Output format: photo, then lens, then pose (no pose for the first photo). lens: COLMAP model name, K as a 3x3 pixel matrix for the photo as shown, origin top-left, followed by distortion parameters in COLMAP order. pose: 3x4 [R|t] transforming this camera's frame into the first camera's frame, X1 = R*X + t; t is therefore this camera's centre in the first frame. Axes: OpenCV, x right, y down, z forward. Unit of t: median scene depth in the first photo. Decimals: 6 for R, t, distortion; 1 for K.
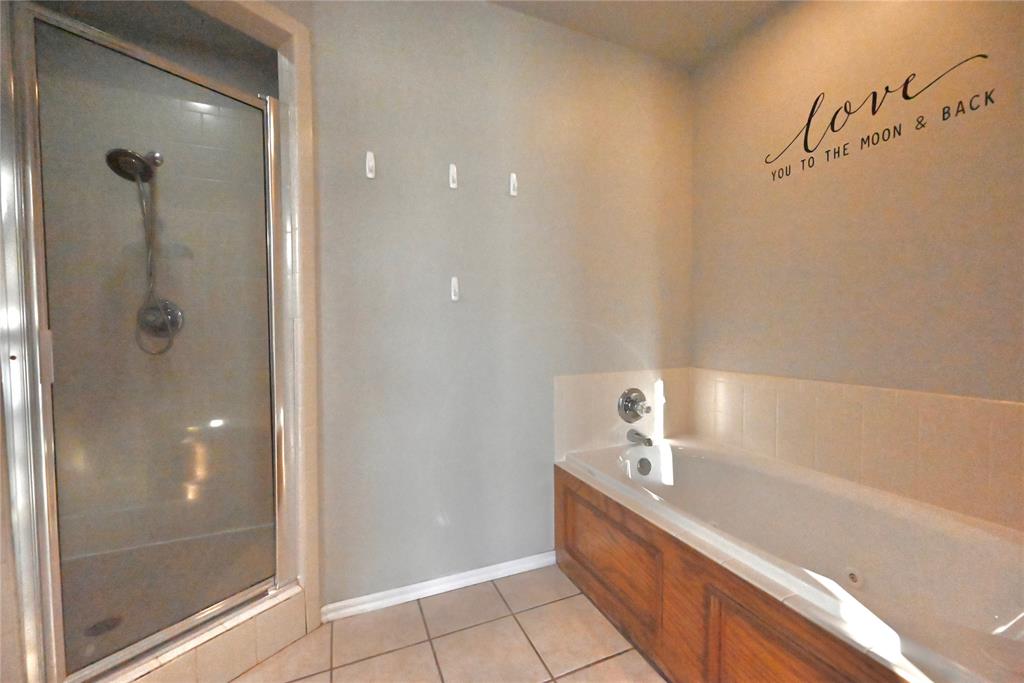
lens RADIAL K [[401.4, 0, 509.1], [0, 401.4, 344.0], [0, 0, 1]] dist [0.000820, -0.000079]
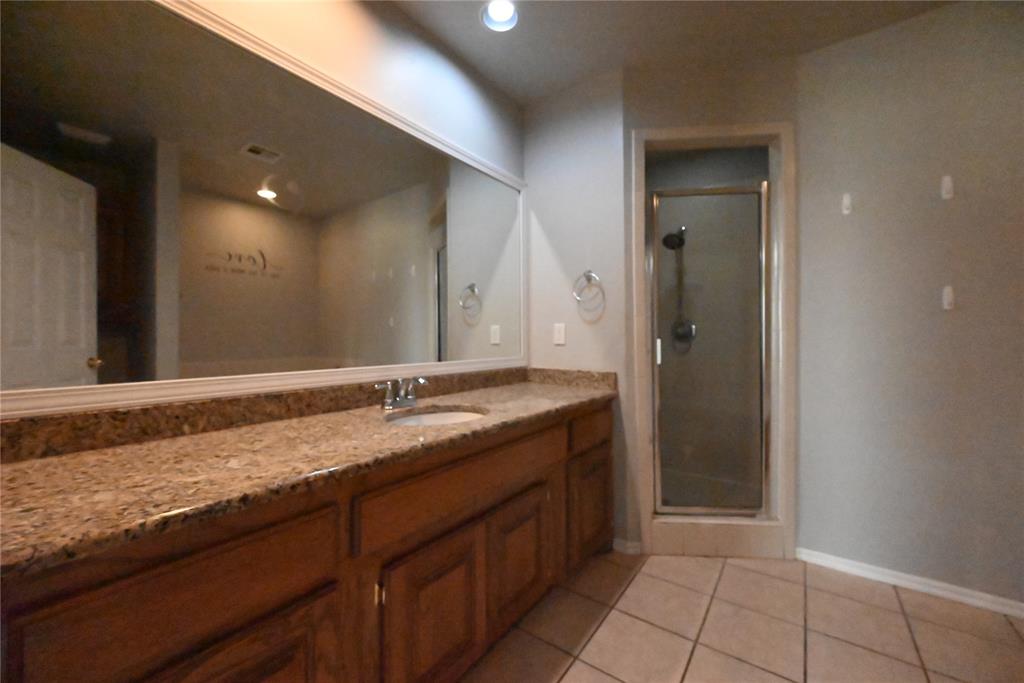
lens RADIAL K [[401.4, 0, 510.8], [0, 401.4, 342.1], [0, 0, 1]] dist [0.000820, -0.000079]
pose [[0.486435, 0.002834, -0.873712, 0.224444], [-0.024235, 0.999654, -0.010250, 0.010099], [0.873380, 0.026160, 0.486336, -0.470662]]
